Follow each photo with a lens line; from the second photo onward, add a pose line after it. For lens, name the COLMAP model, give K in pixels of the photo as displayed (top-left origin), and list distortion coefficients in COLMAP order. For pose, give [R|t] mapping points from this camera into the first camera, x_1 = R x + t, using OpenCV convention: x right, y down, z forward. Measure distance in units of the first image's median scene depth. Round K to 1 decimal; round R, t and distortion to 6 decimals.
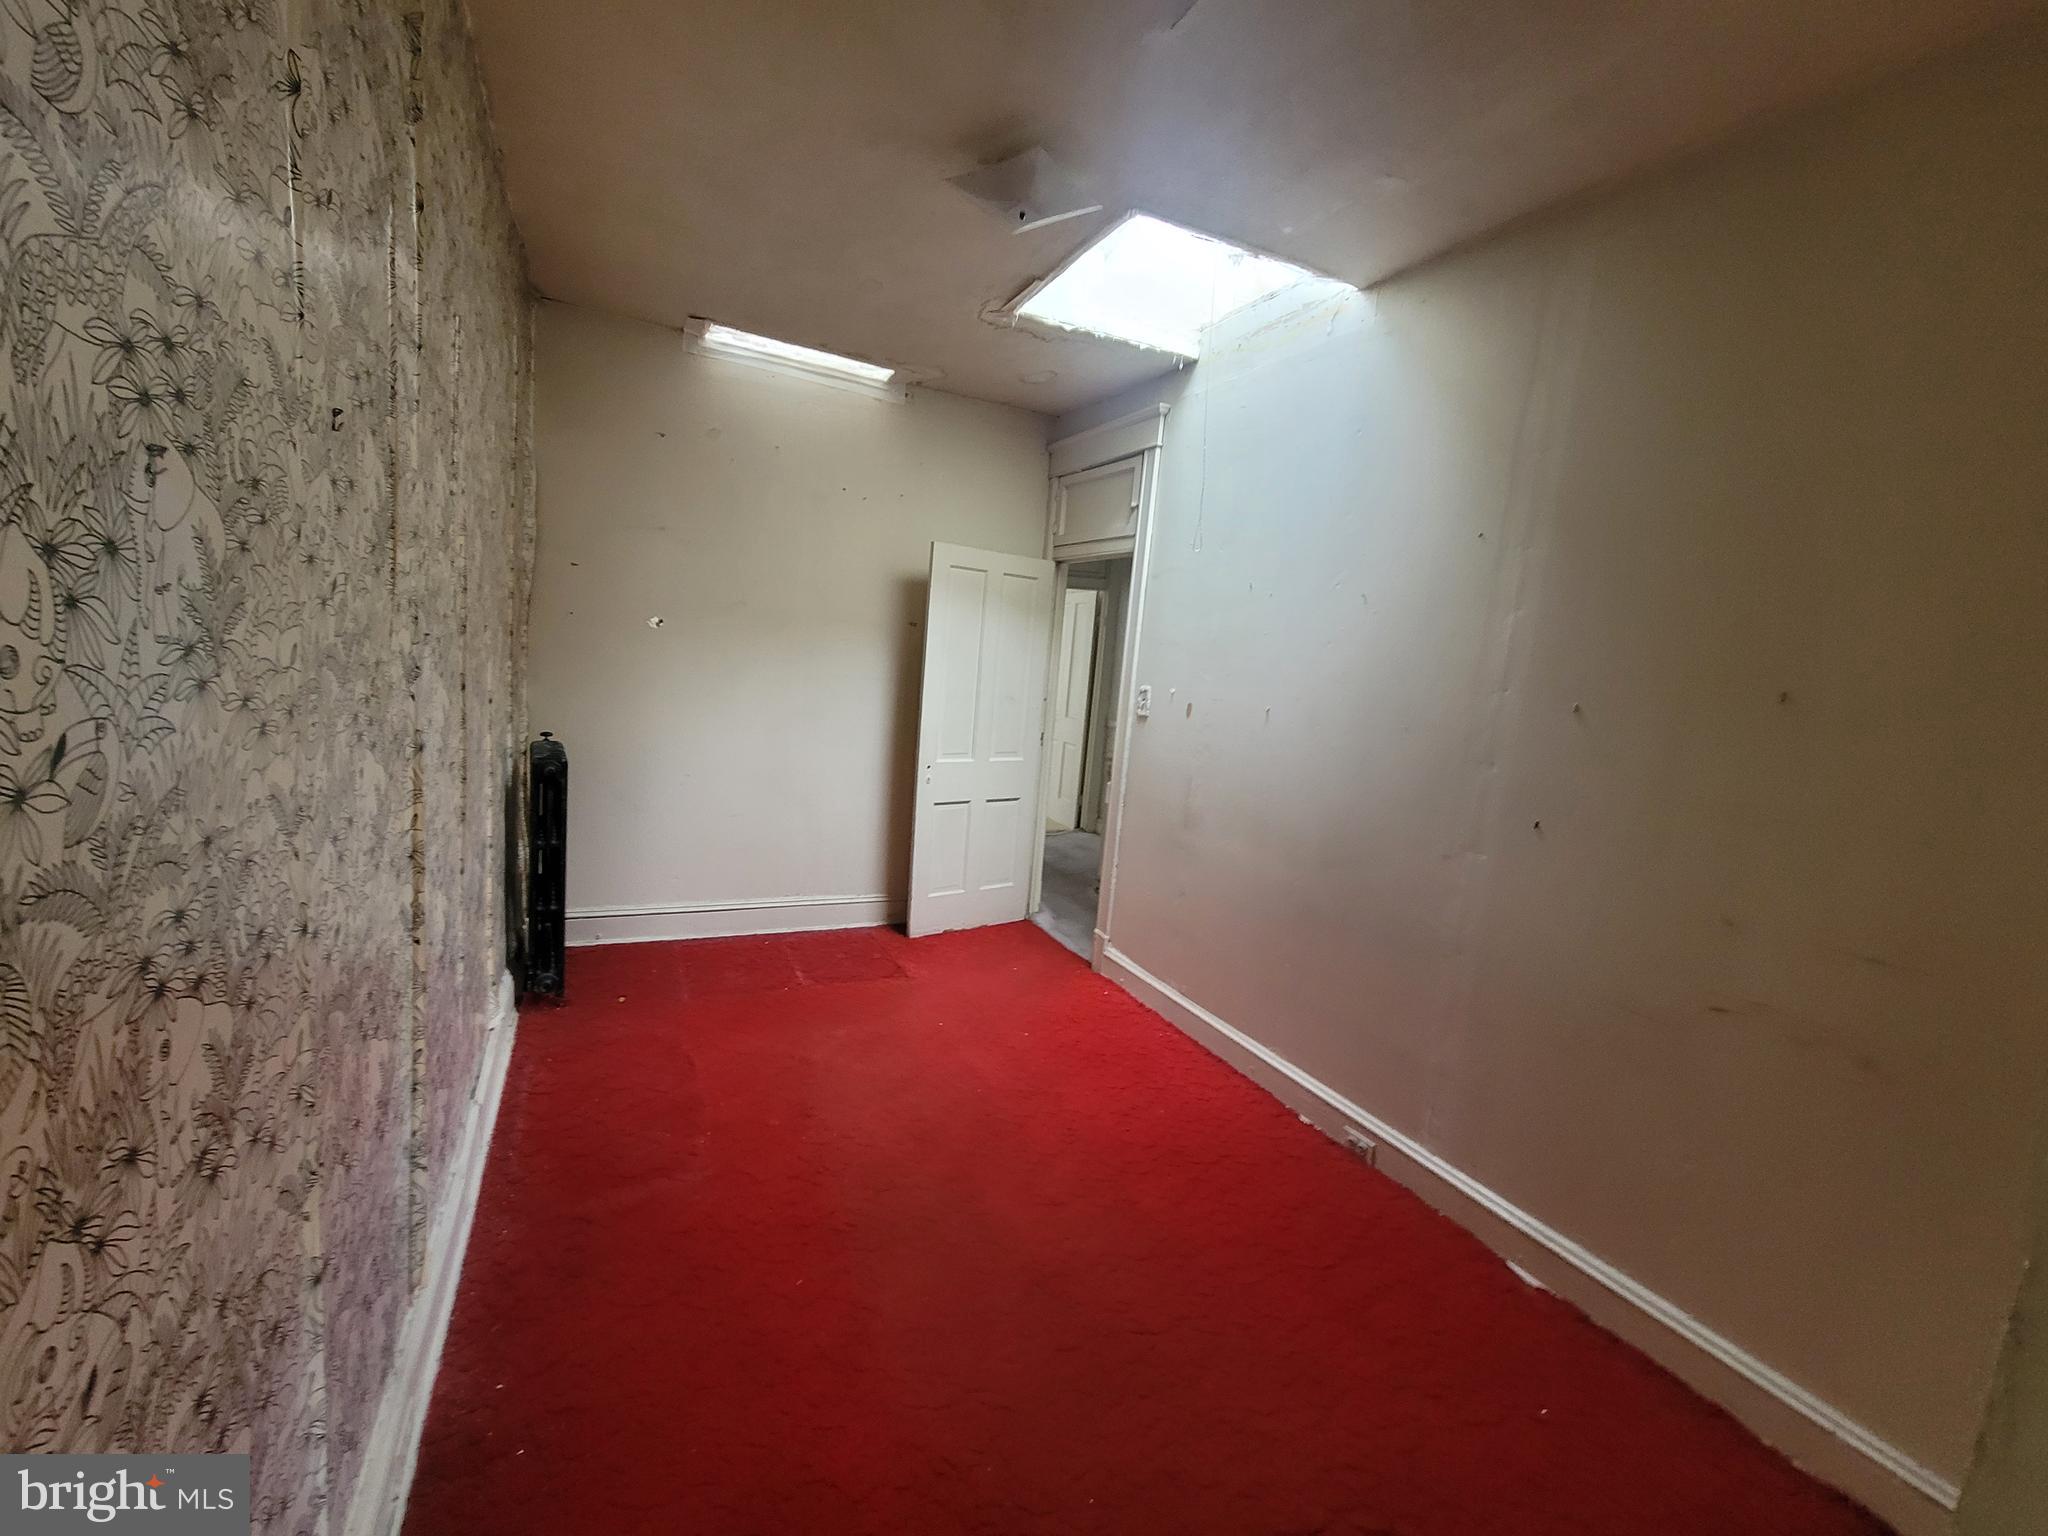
lens RADIAL K [[839.4, 0, 1015.3], [0, 839.4, 768.2], [0, 0, 1]] dist [0.000540, 0.000489]
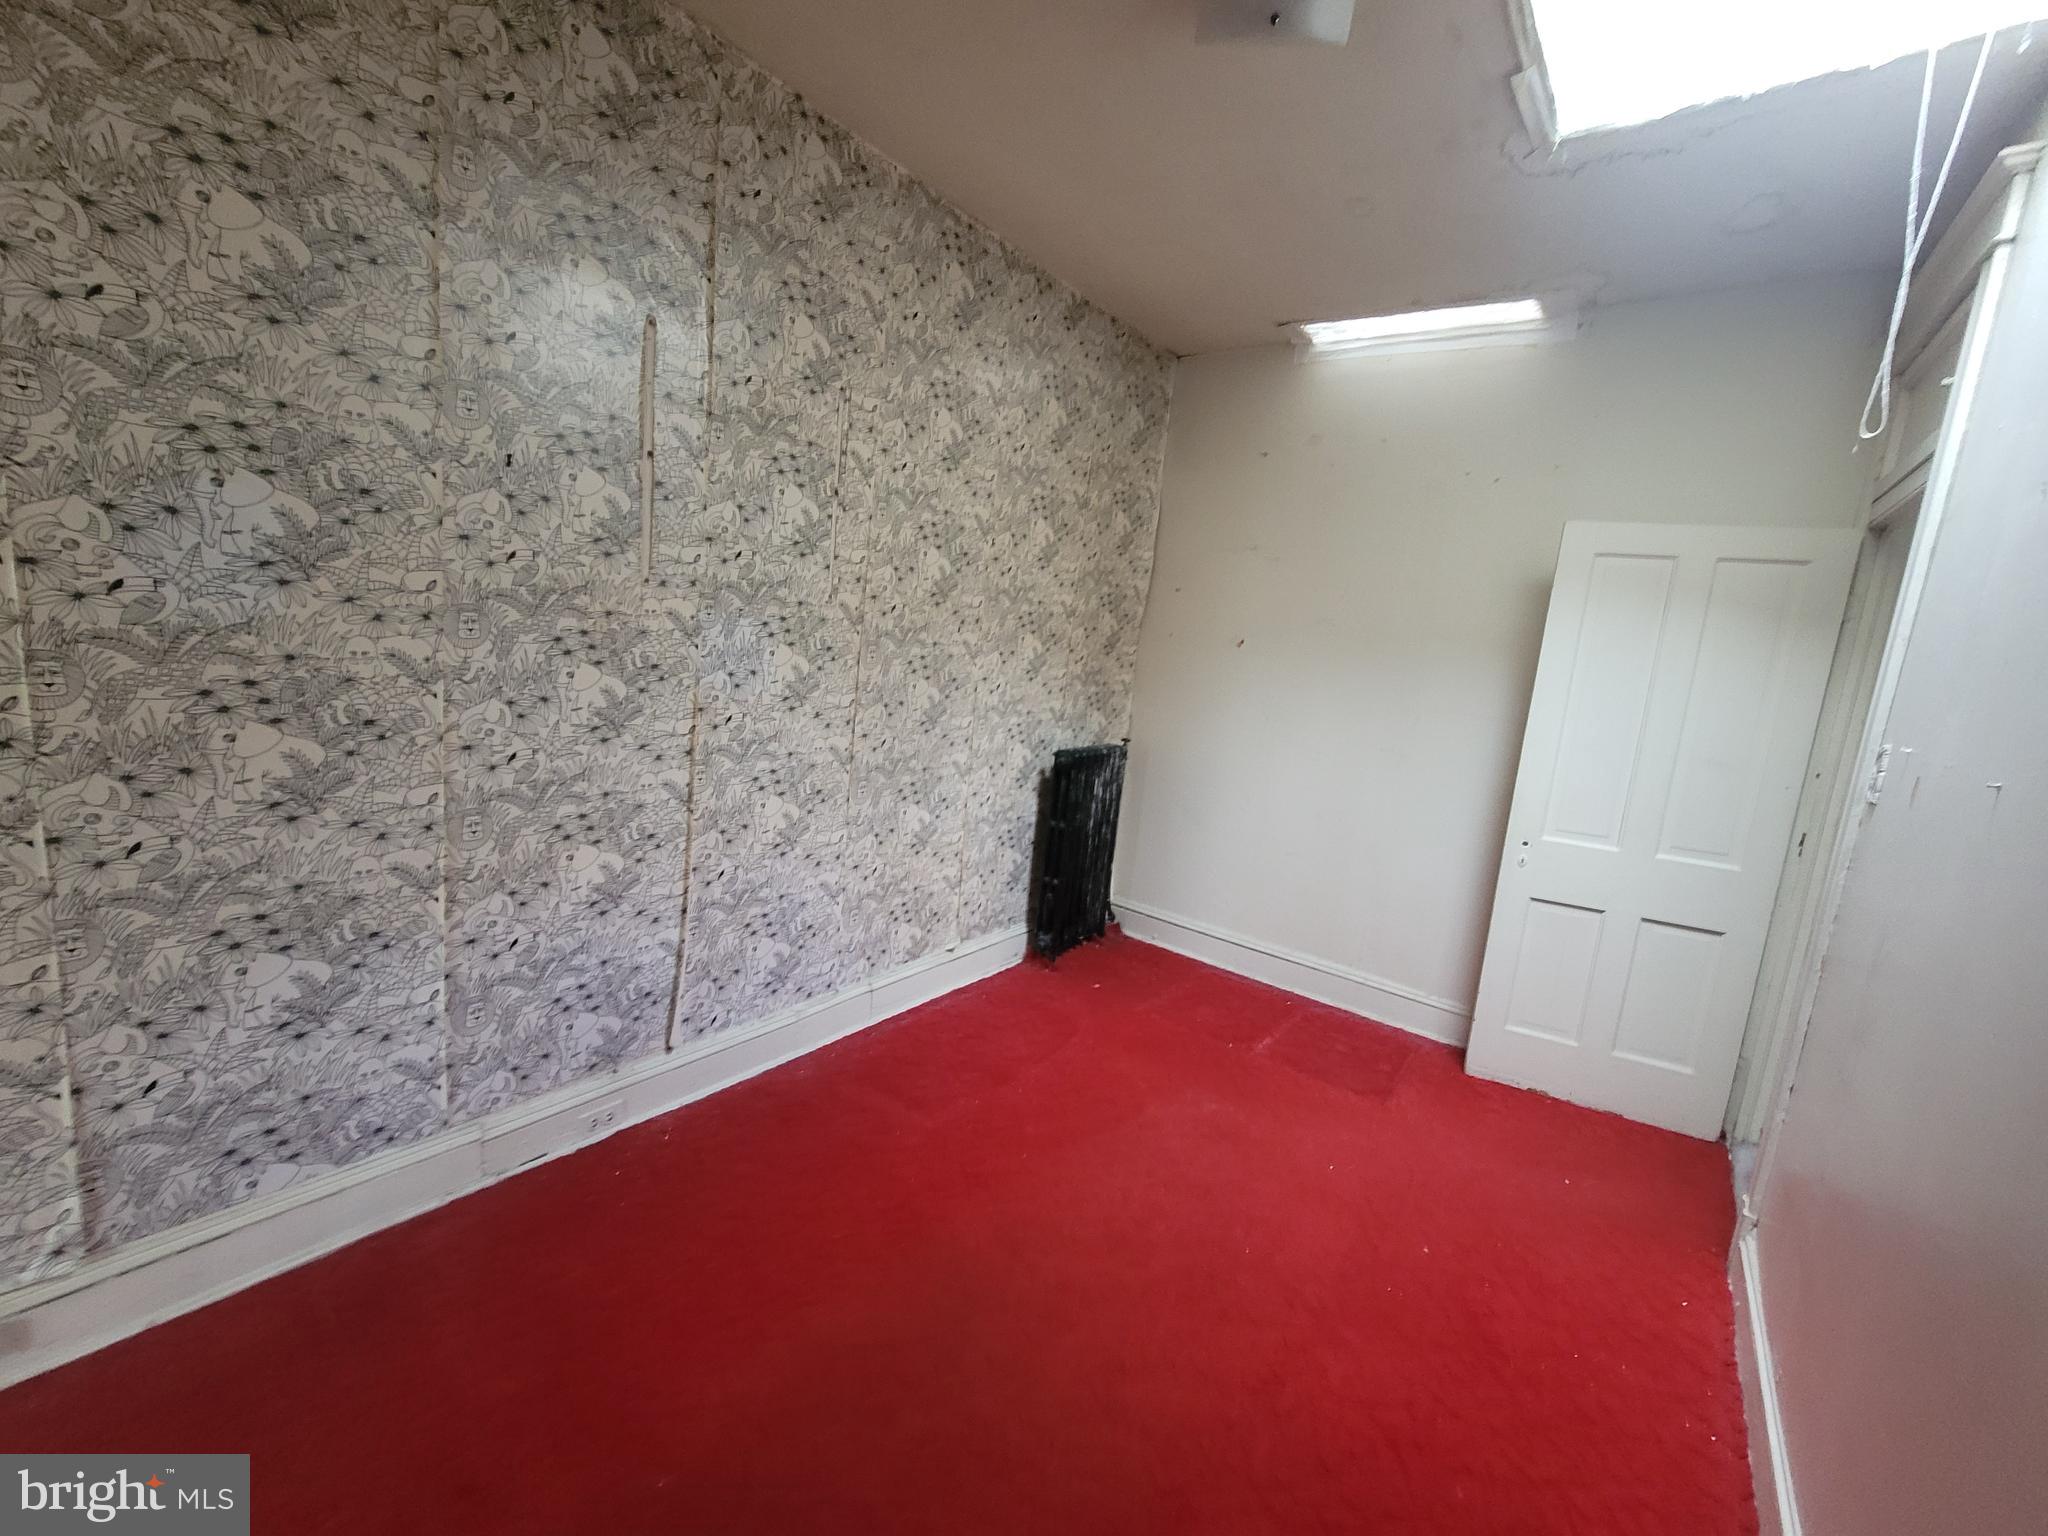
lens RADIAL K [[839.4, 0, 1019.7], [0, 839.4, 764.0], [0, 0, 1]] dist [0.000540, 0.000489]
pose [[0.460426, 0.102471, -0.881764, 0.330696], [-0.184219, 0.982720, 0.018010, -0.001459], [0.868373, 0.154145, 0.471347, 0.310974]]
